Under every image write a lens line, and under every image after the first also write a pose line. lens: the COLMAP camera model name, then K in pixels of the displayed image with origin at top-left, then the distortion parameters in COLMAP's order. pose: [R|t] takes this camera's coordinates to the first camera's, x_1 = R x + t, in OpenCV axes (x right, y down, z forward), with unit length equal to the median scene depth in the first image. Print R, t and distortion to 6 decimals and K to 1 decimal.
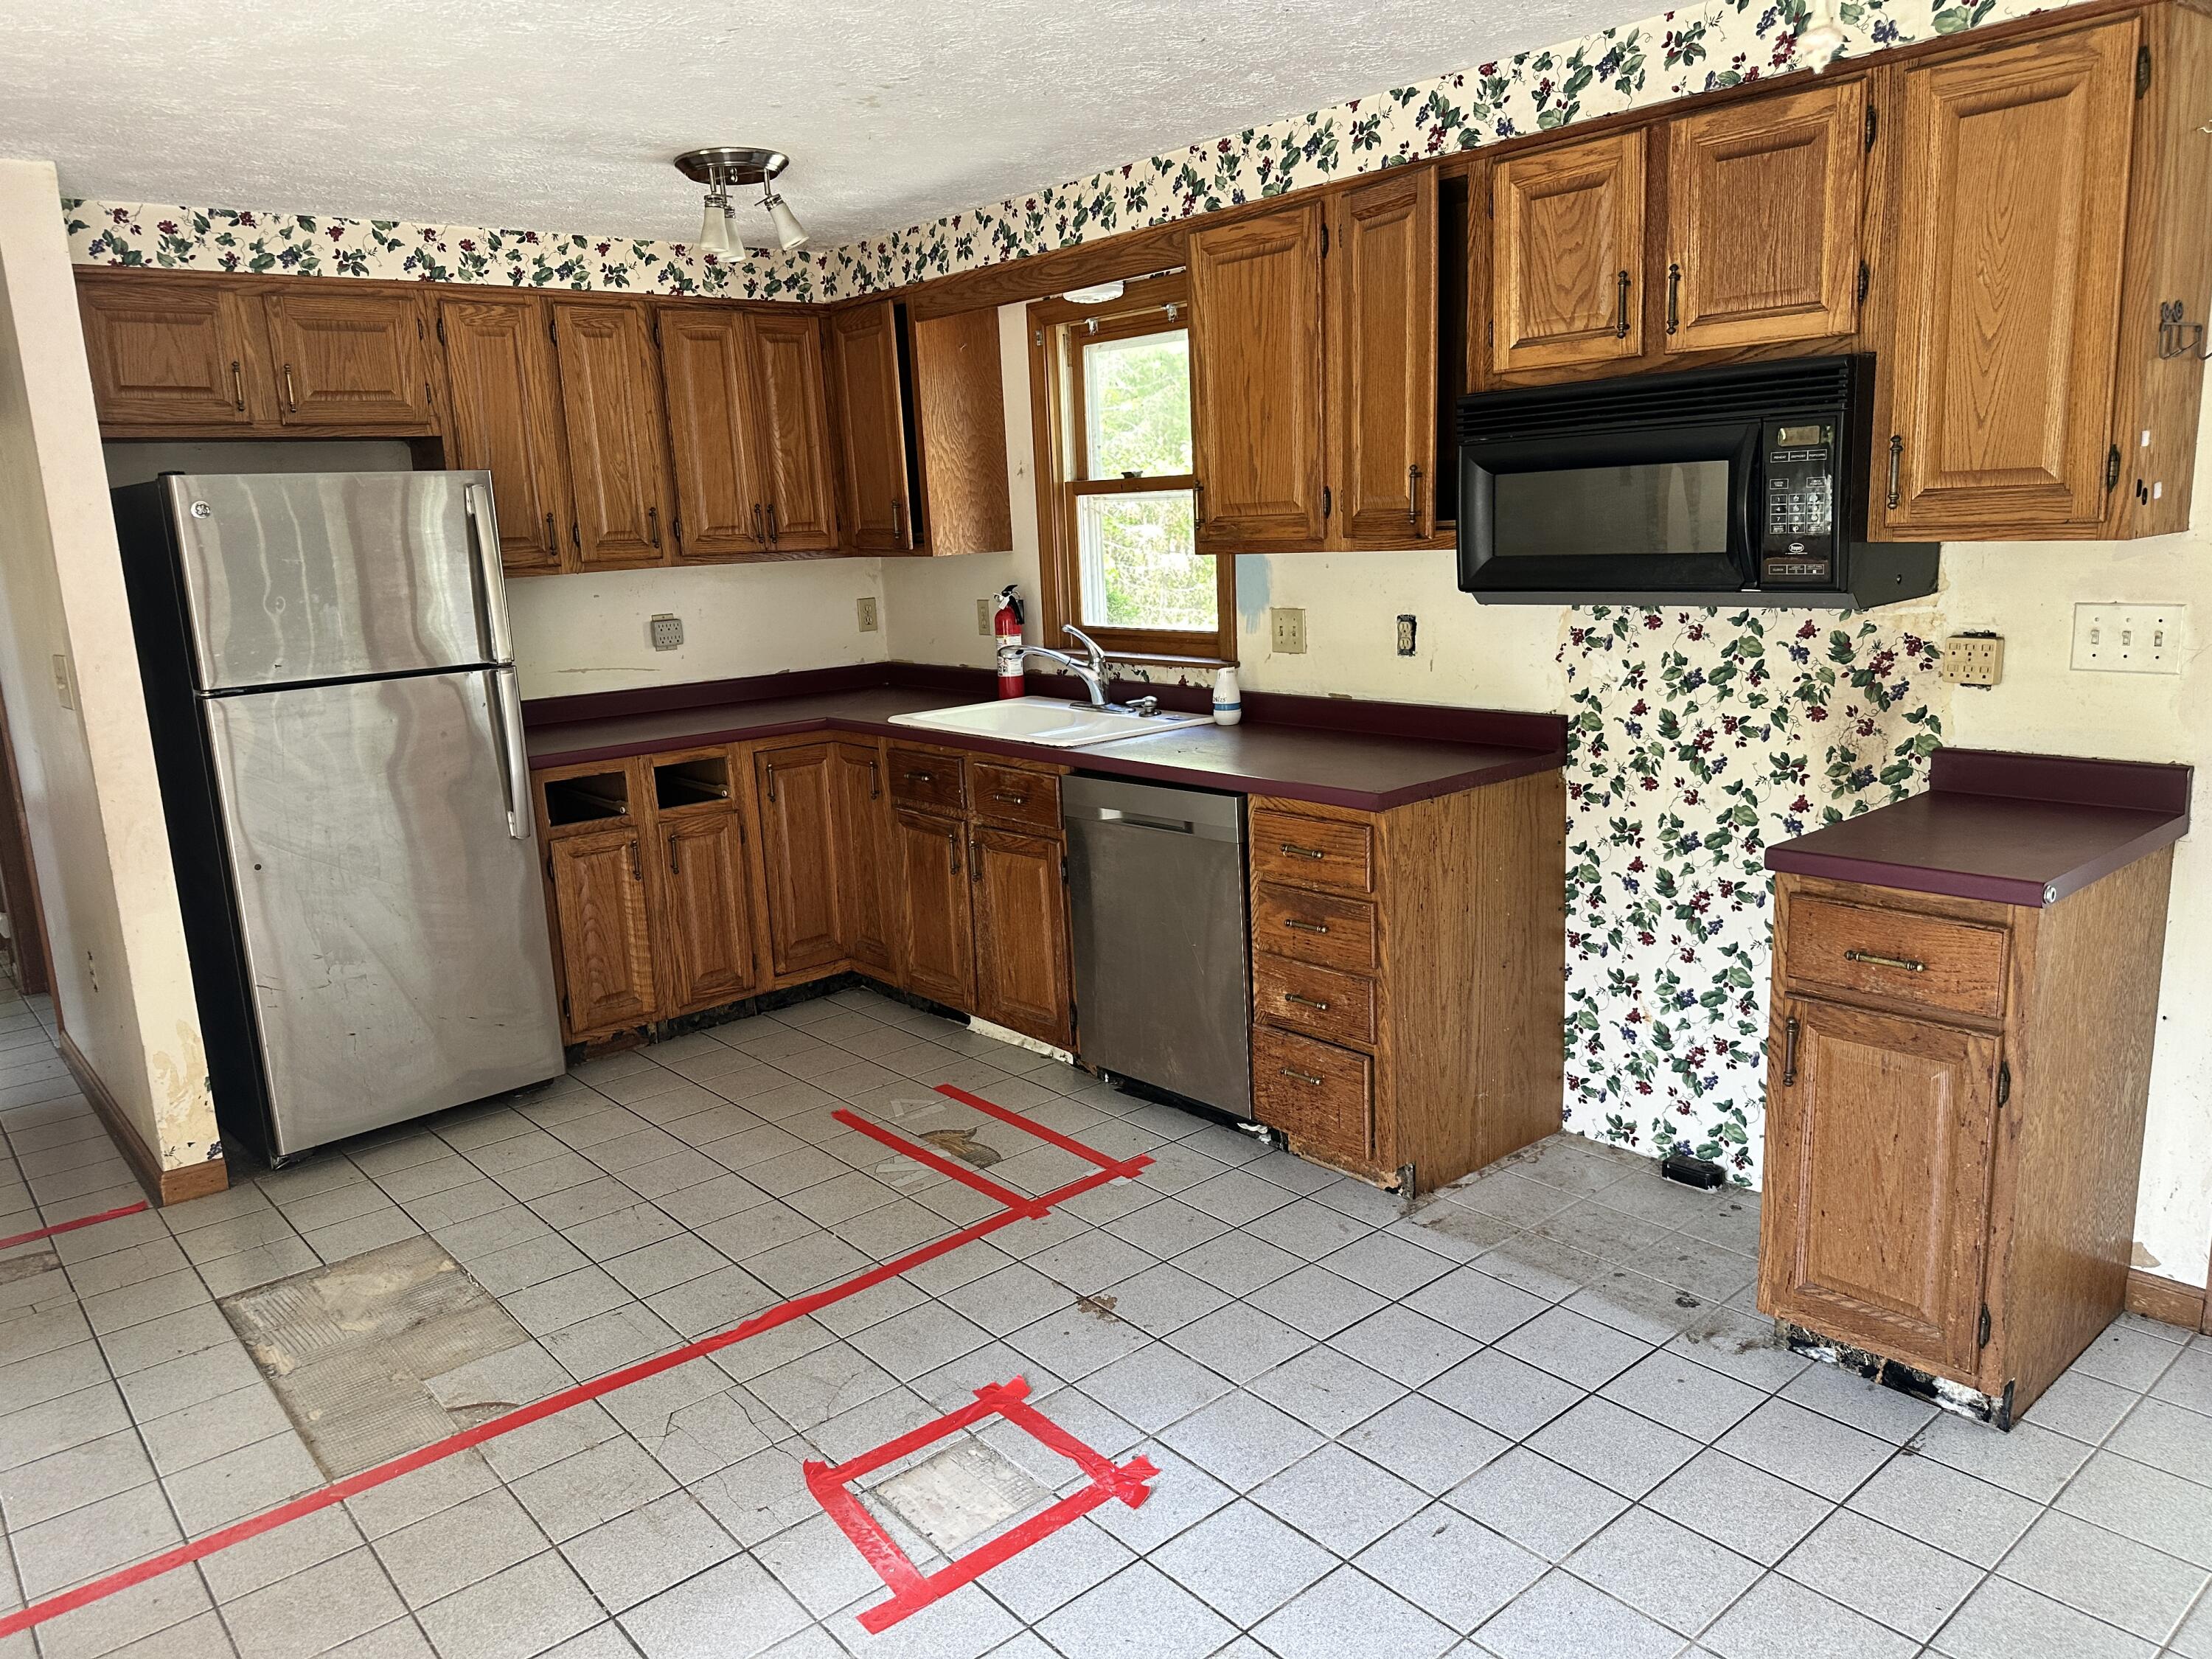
lens RADIAL K [[1563.9, 0, 1097.5], [0, 1563.9, 827.8], [0, 0, 1]] dist [0.003445, -0.000122]
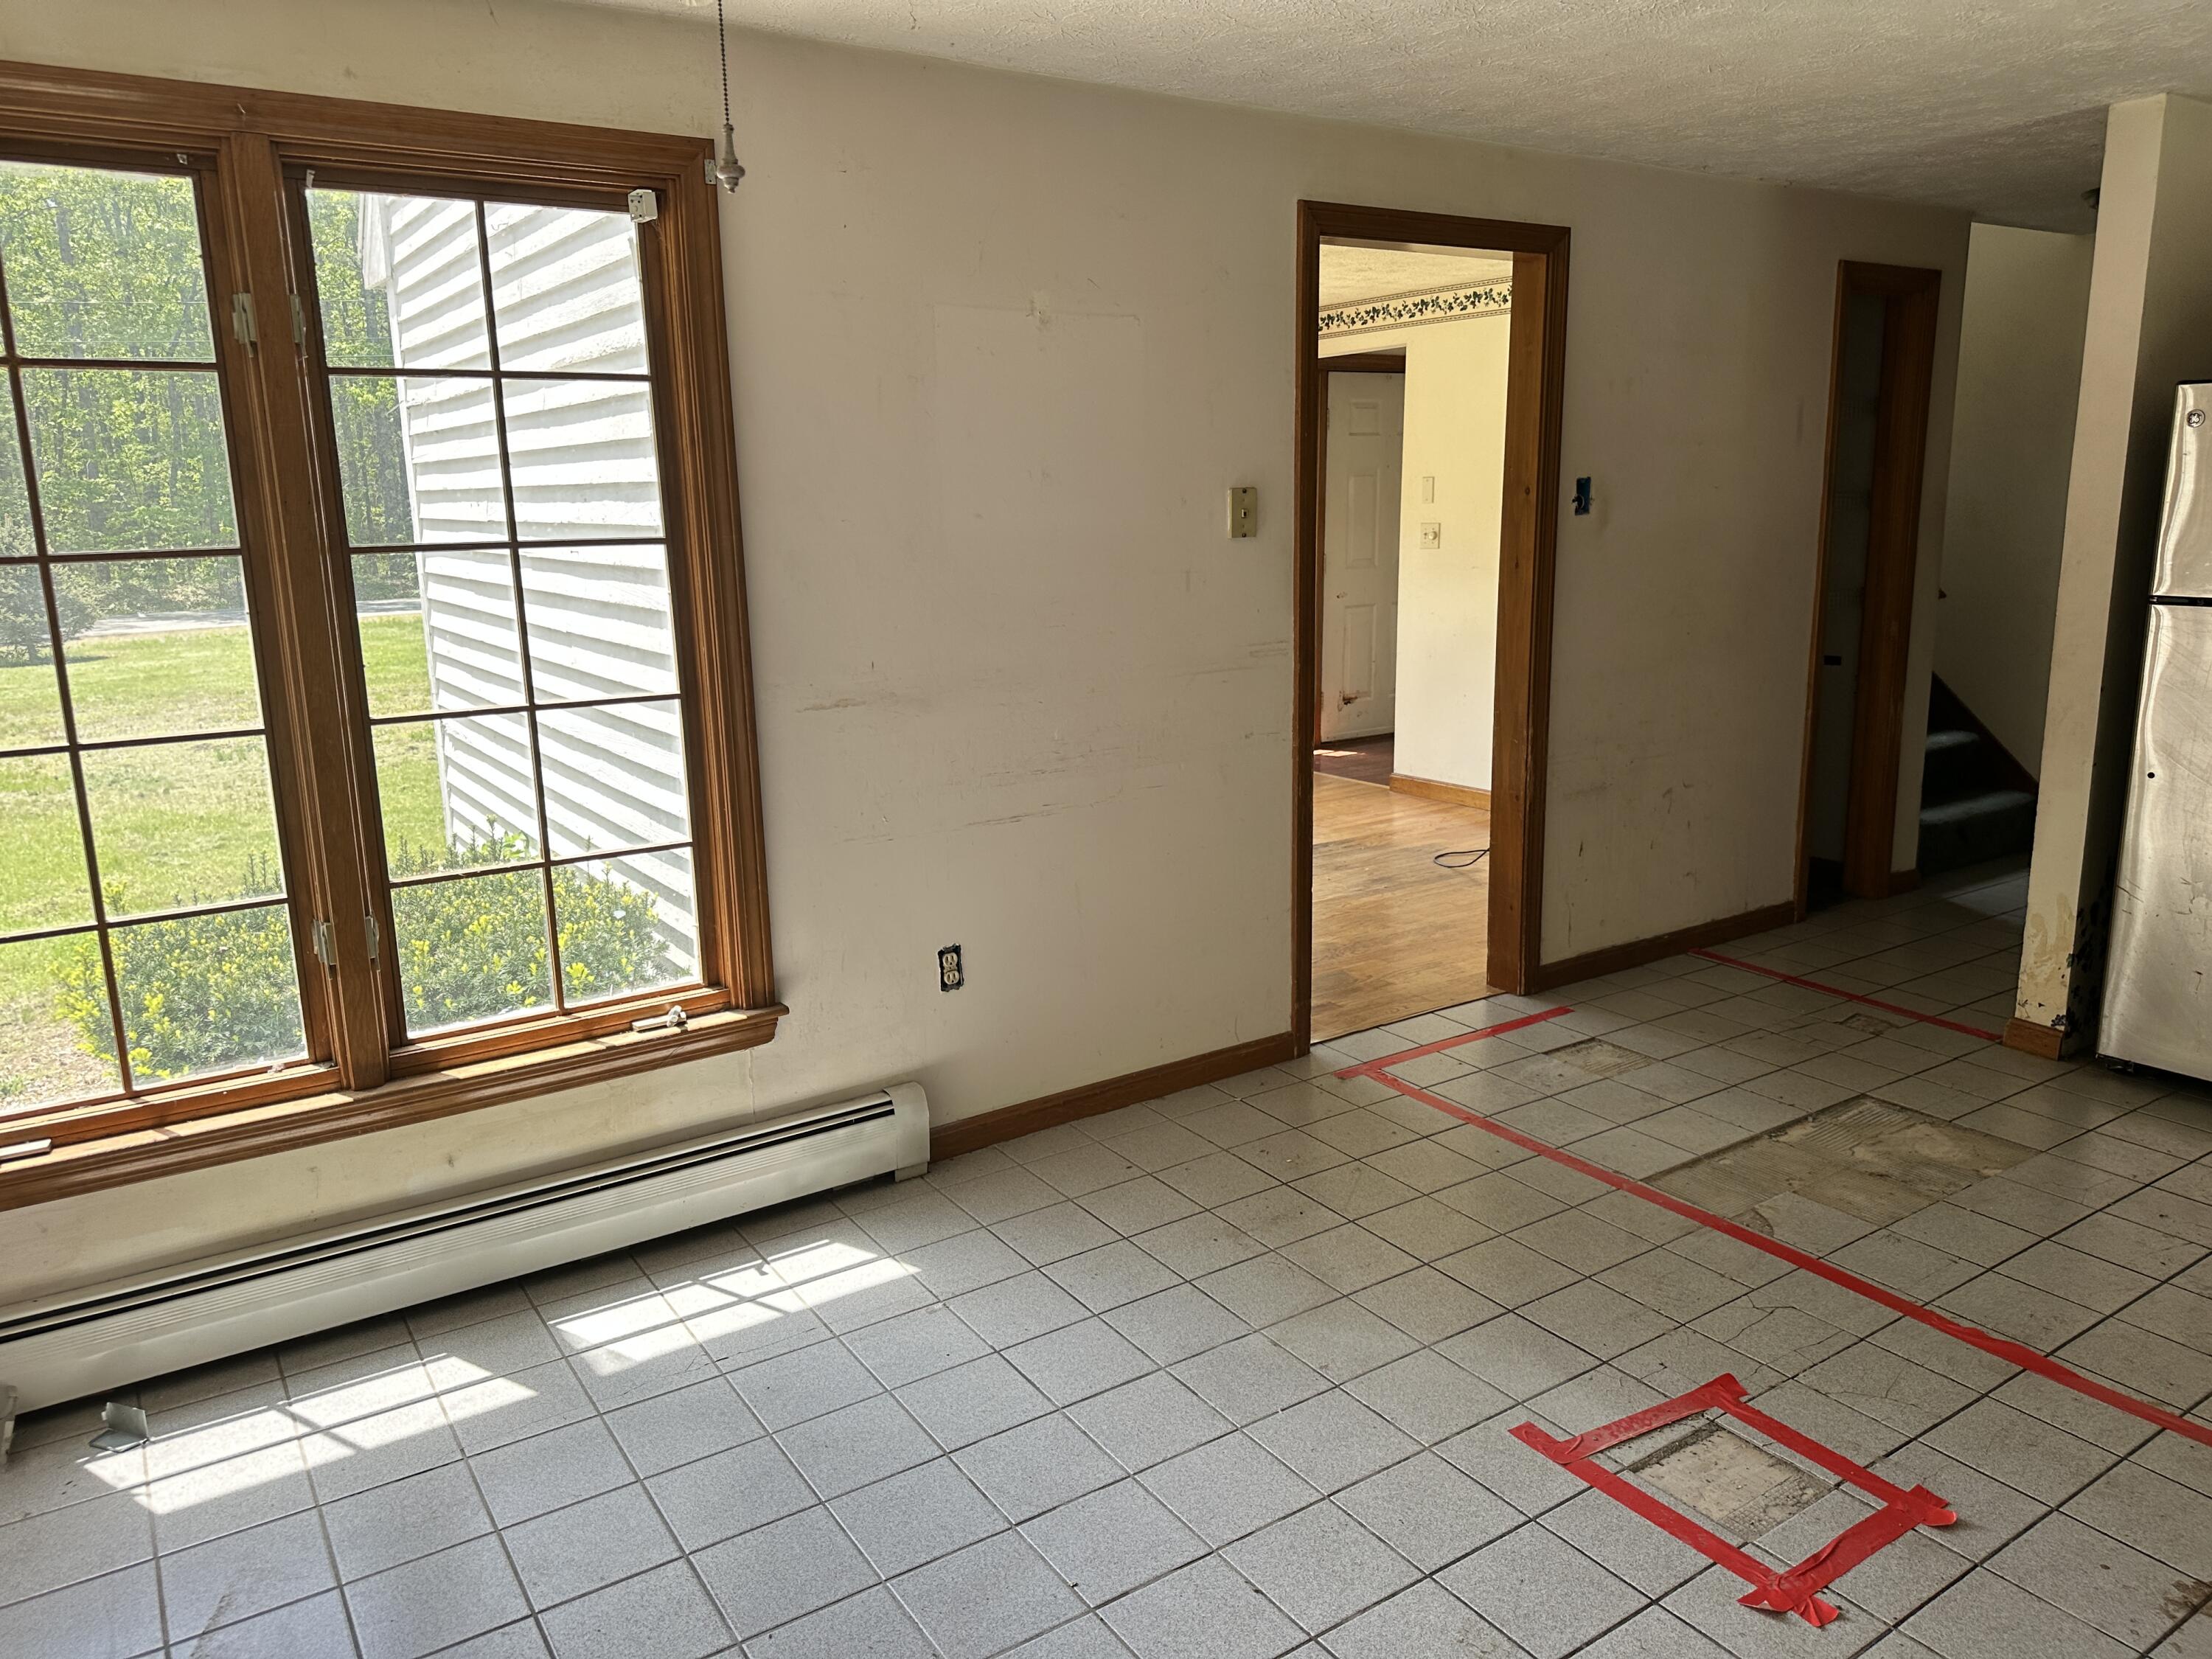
lens RADIAL K [[1563.9, 0, 1099.1], [0, 1563.9, 830.8], [0, 0, 1]] dist [0.003445, -0.000122]
pose [[-0.113689, 0.262817, -0.958124, 0.699924], [-0.178054, 0.943374, 0.279899, -0.139238], [0.977431, 0.202419, -0.060456, 0.537373]]
